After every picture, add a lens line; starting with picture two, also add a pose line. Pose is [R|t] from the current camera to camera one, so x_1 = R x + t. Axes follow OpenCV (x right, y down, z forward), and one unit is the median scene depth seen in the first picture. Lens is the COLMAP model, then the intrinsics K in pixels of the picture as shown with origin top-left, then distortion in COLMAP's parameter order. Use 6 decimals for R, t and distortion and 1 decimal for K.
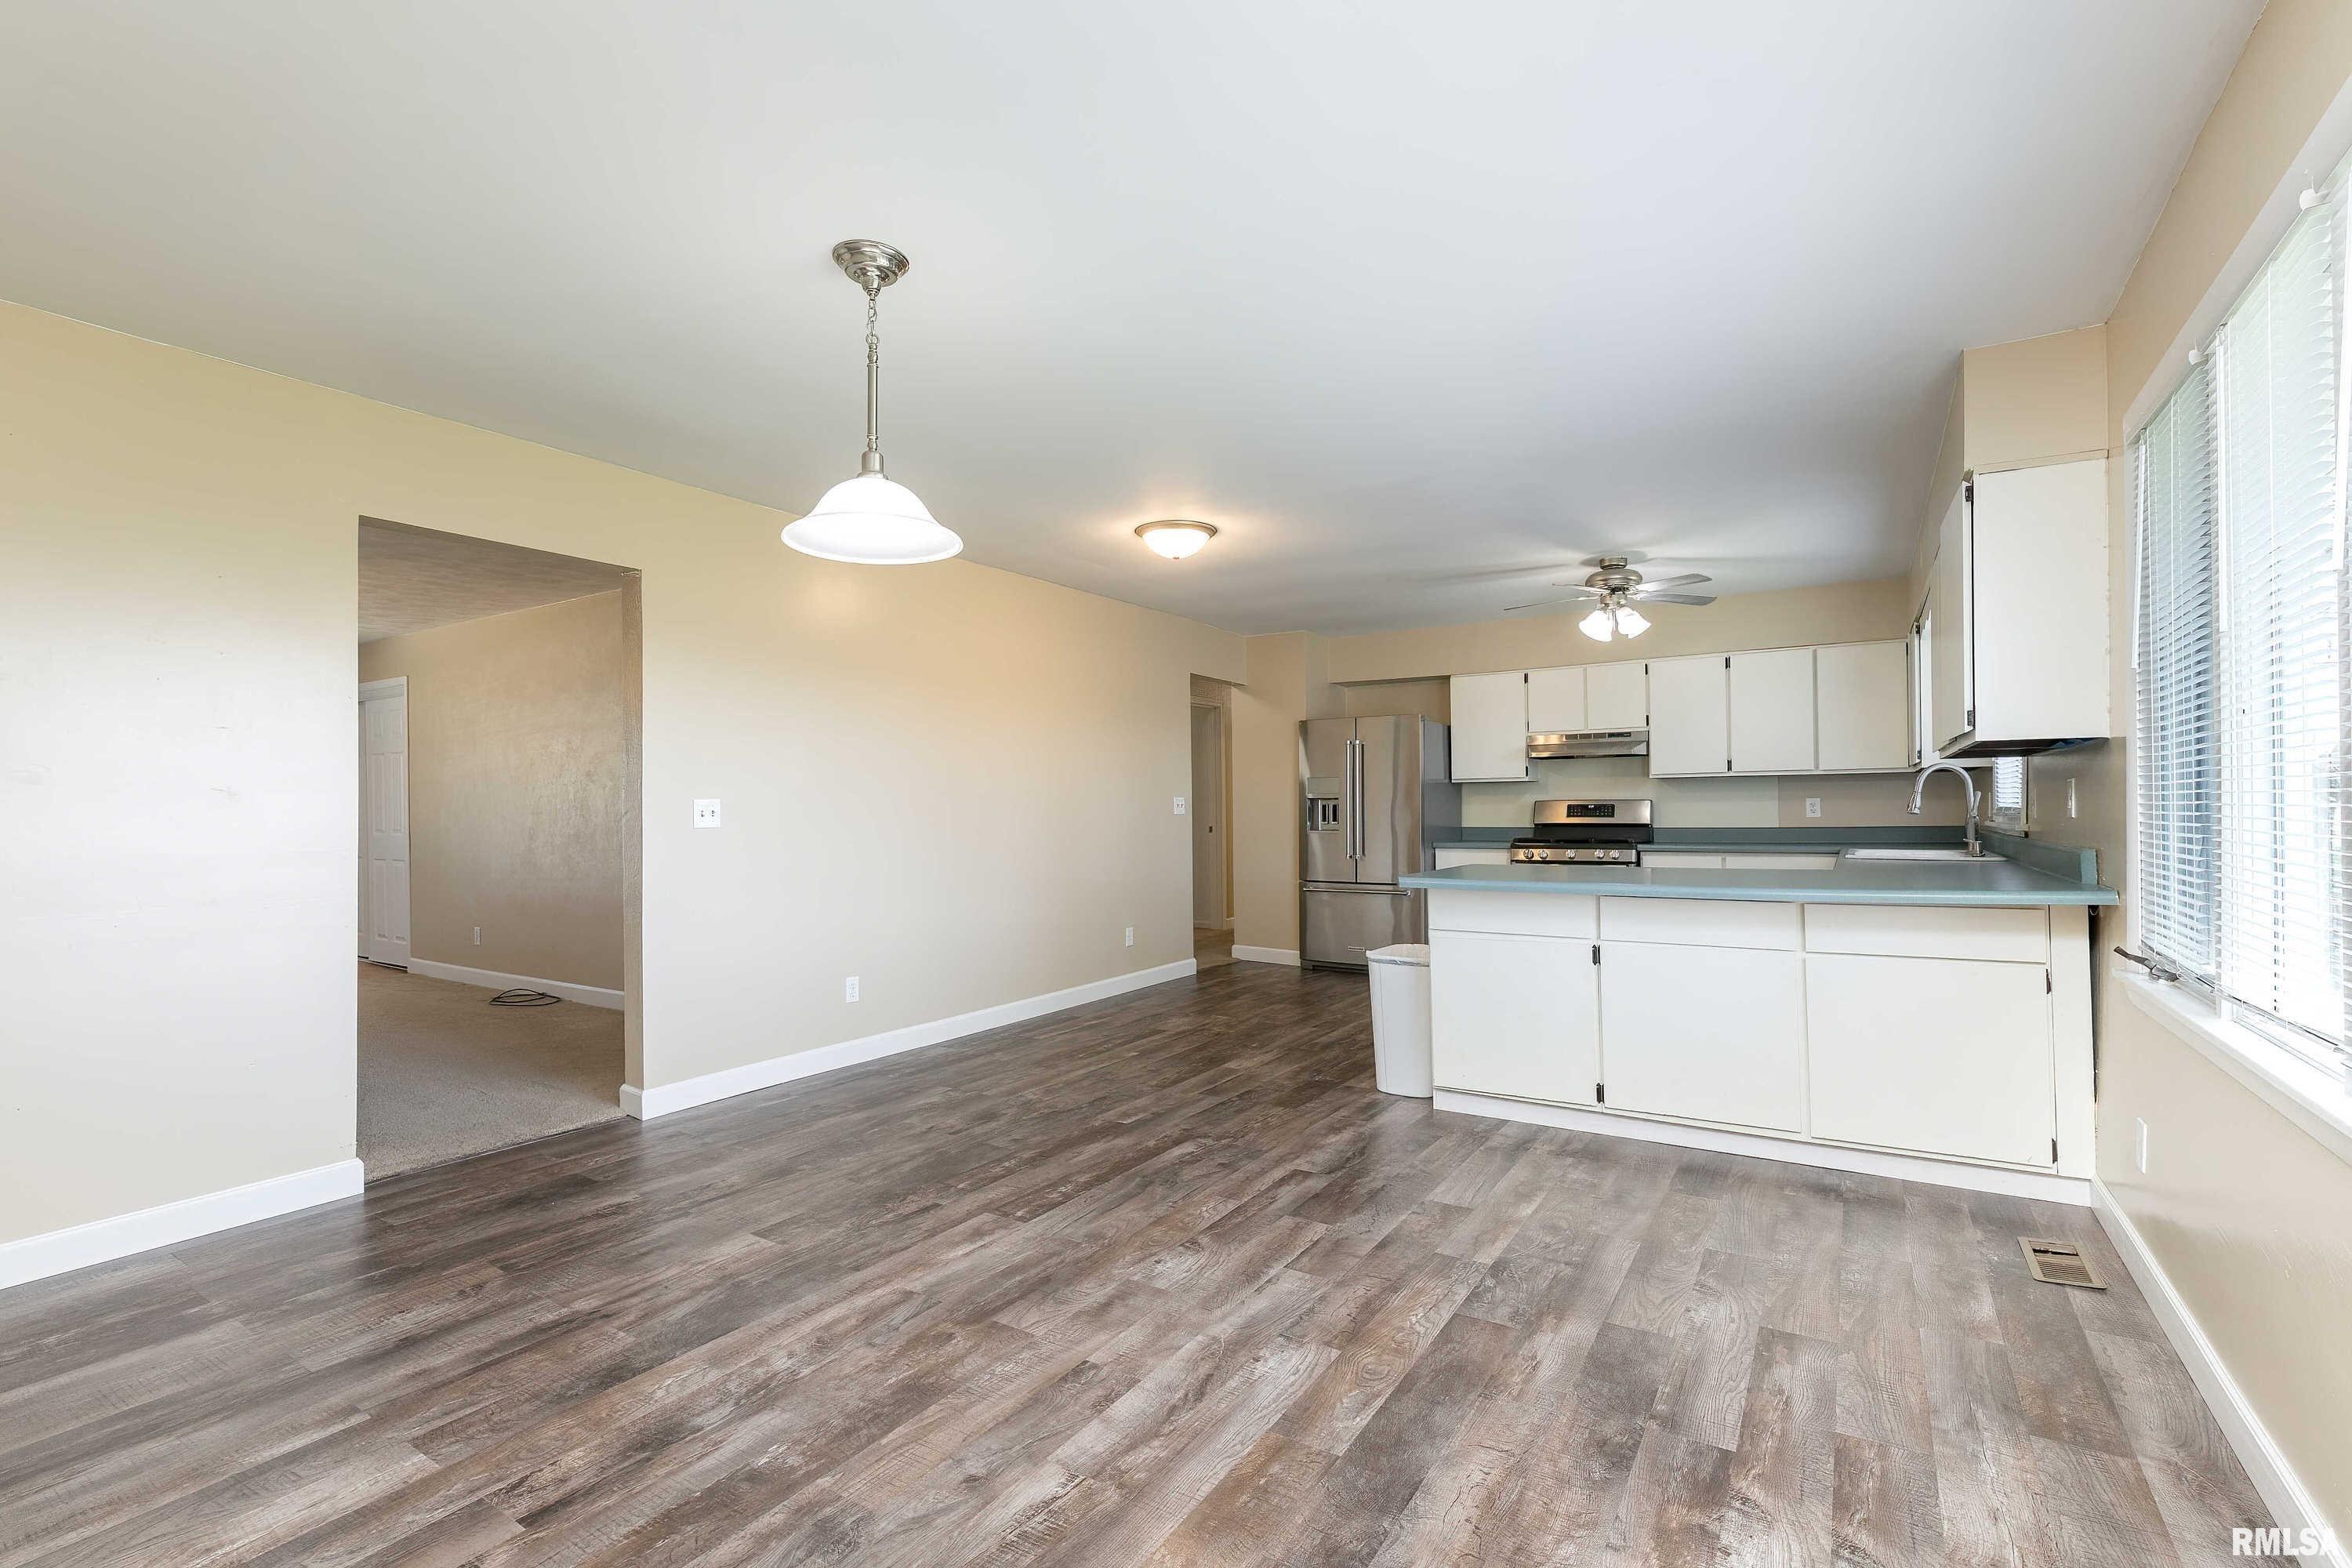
lens RADIAL K [[1038.2, 0, 1166.3], [0, 1038.2, 829.8], [0, 0, 1]] dist [0.003433, -0.001041]
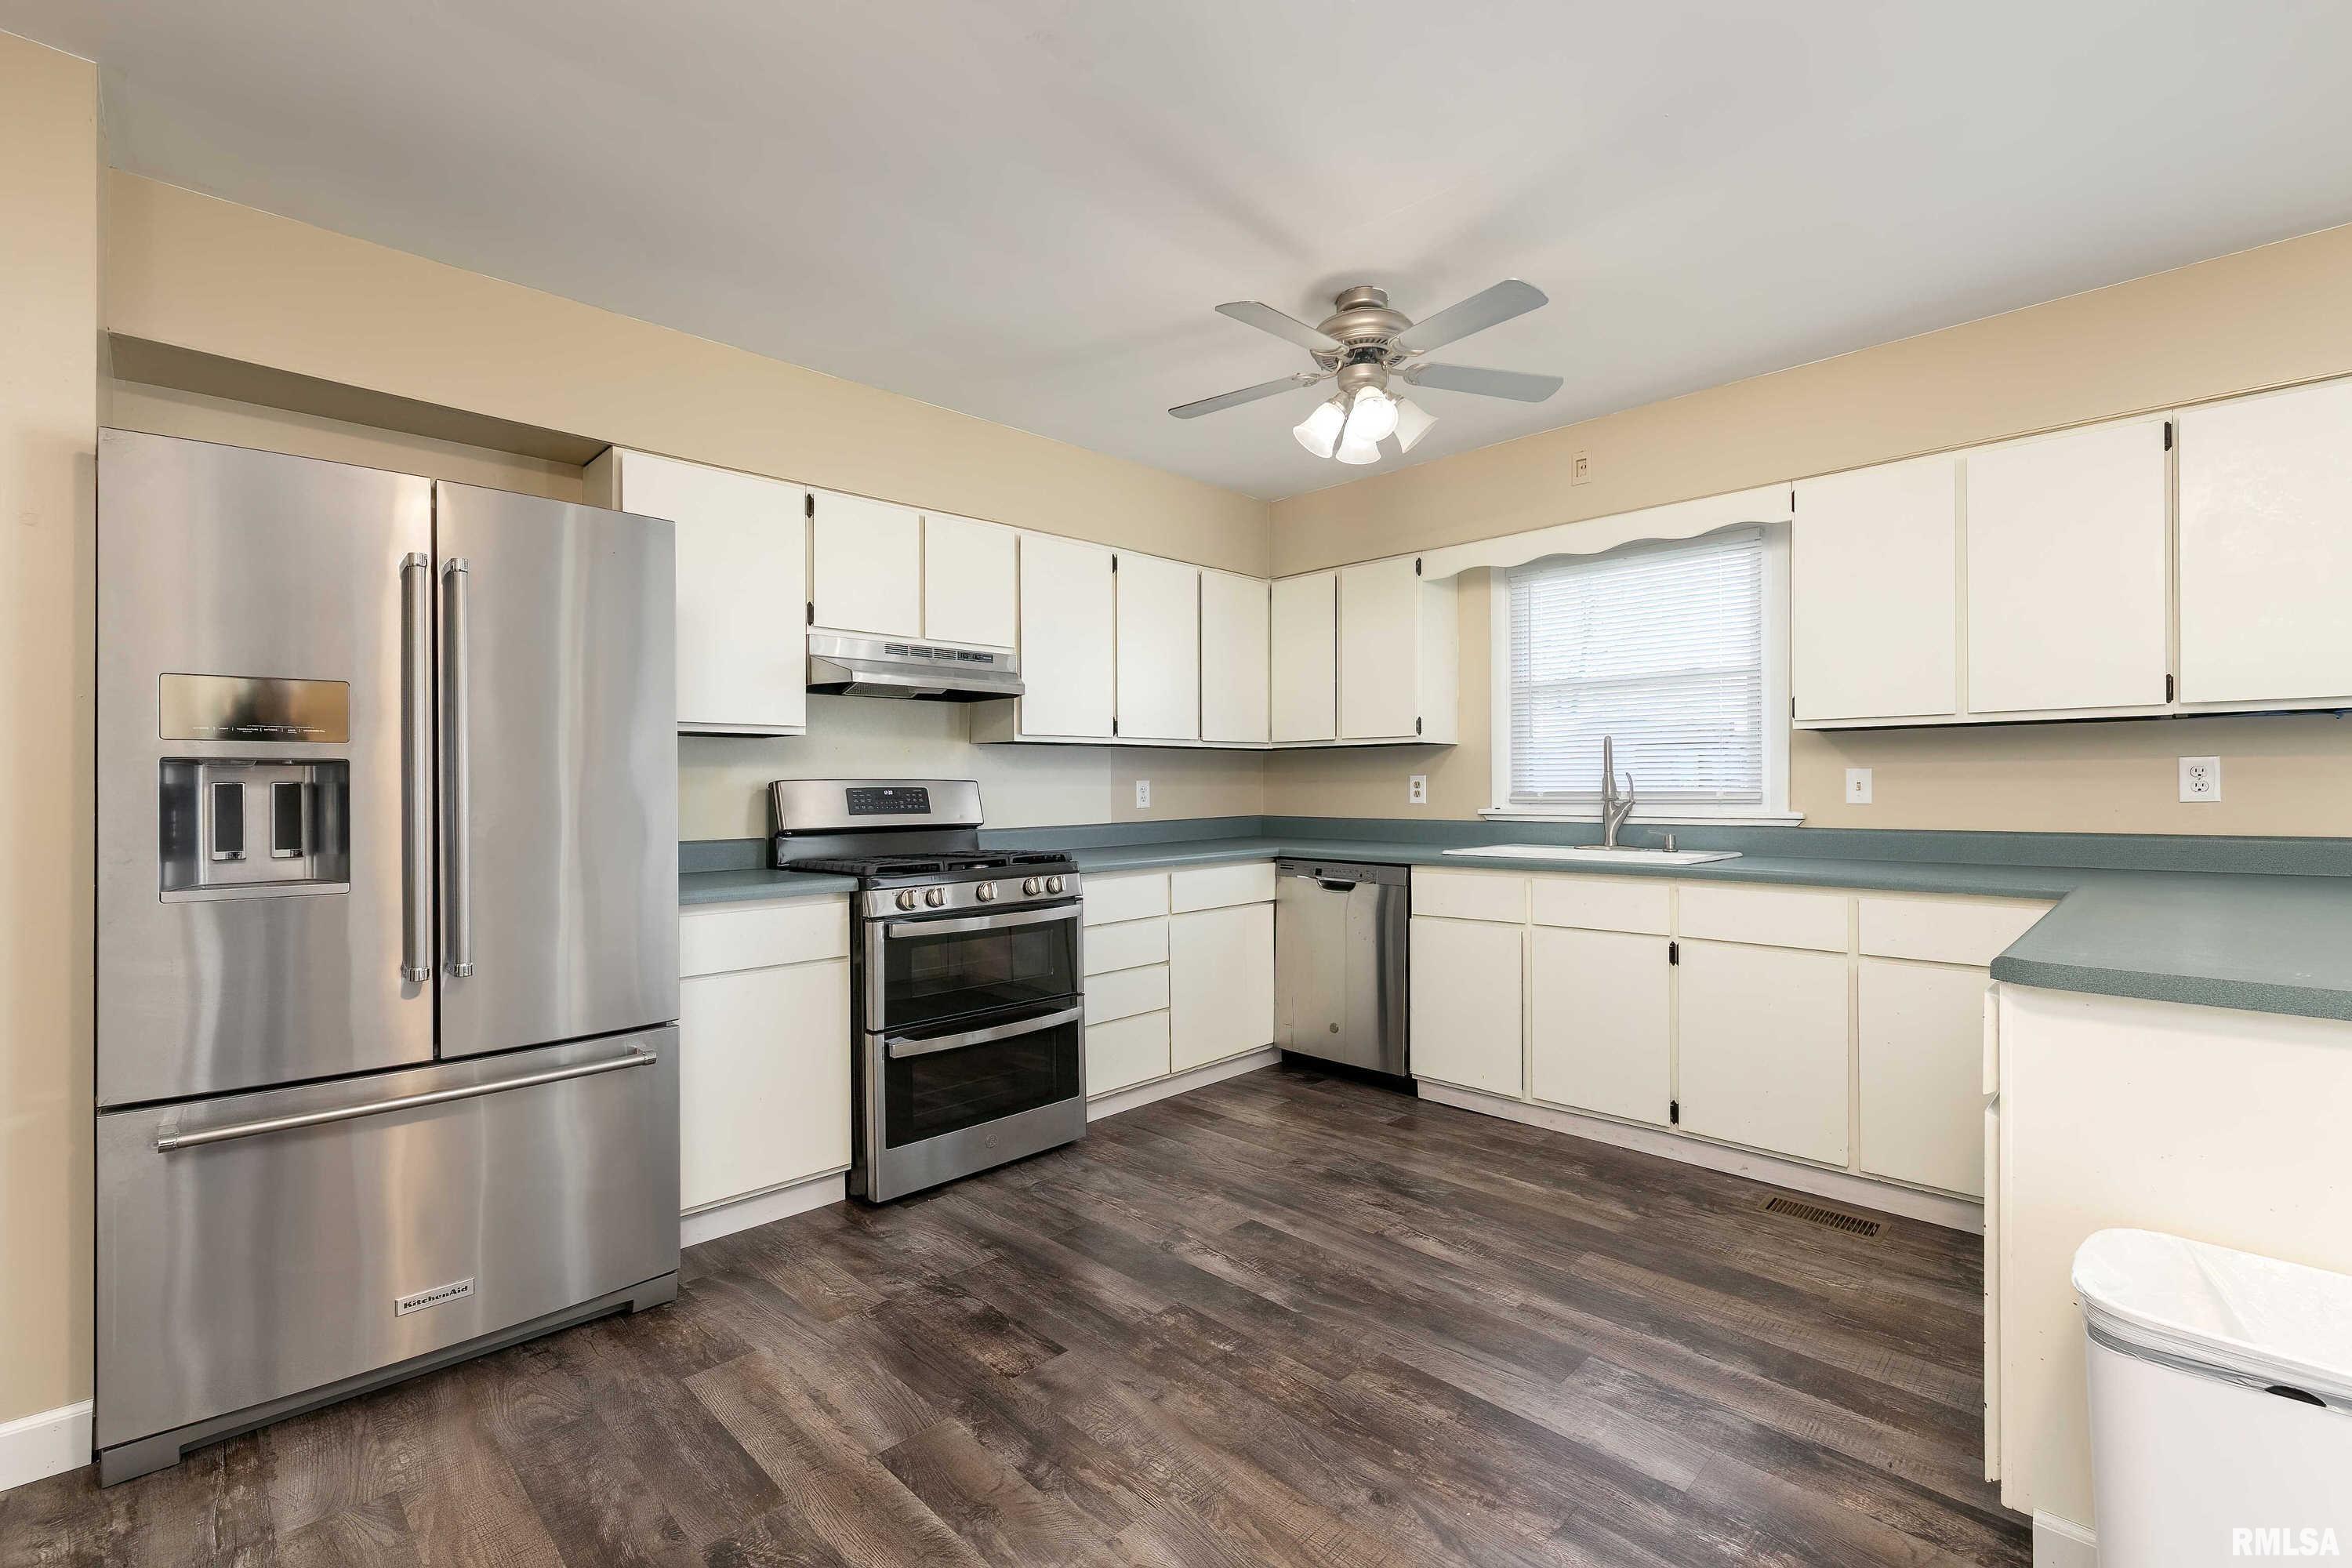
lens RADIAL K [[1038.2, 0, 1181.4], [0, 1038.2, 780.1], [0, 0, 1]] dist [0.003433, -0.001041]
pose [[0.201663, 0.015627, 0.979330, -0.129717], [0.023386, 0.999511, -0.020764, -0.031432], [-0.979176, 0.027090, 0.201199, 1.650168]]
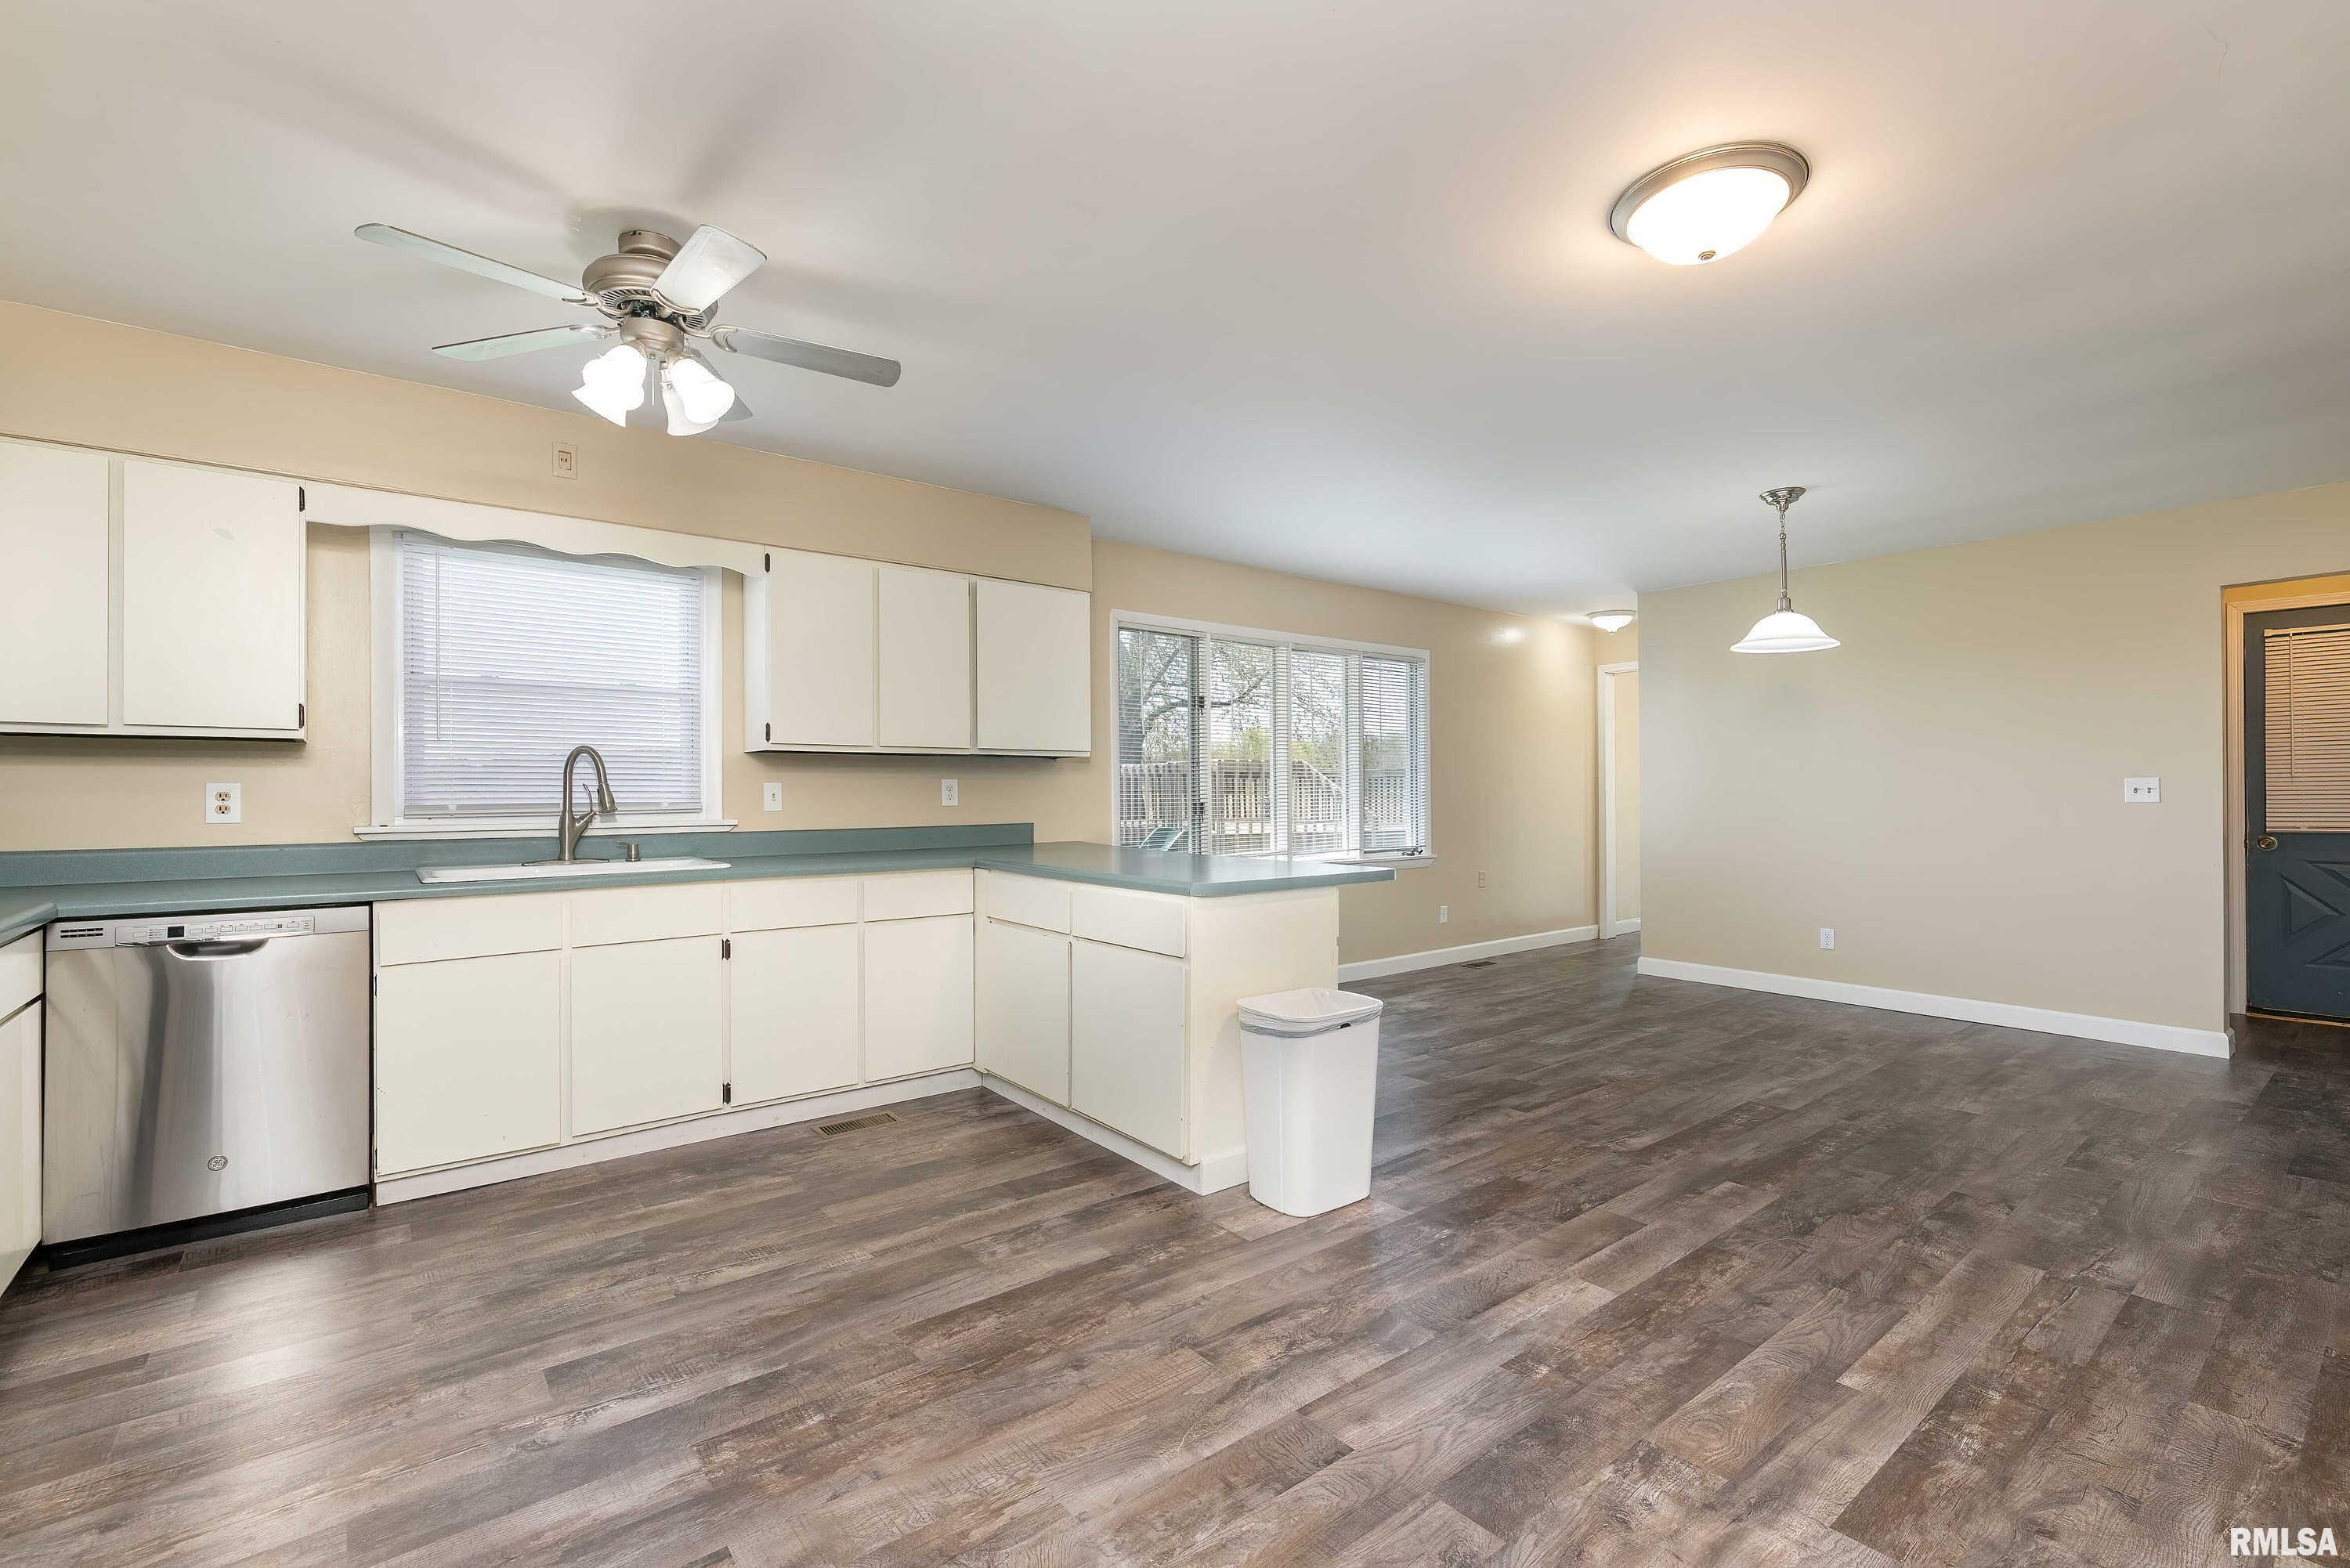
lens RADIAL K [[1037.3, 0, 1167.3], [0, 1037.3, 786.4], [0, 0, 1]] dist [0.003433, -0.001041]
pose [[-0.953461, 0.011911, 0.301281, 0.157827], [0.016605, 0.999777, 0.013022, -0.053123], [-0.301059, 0.017419, -0.953446, 2.281854]]
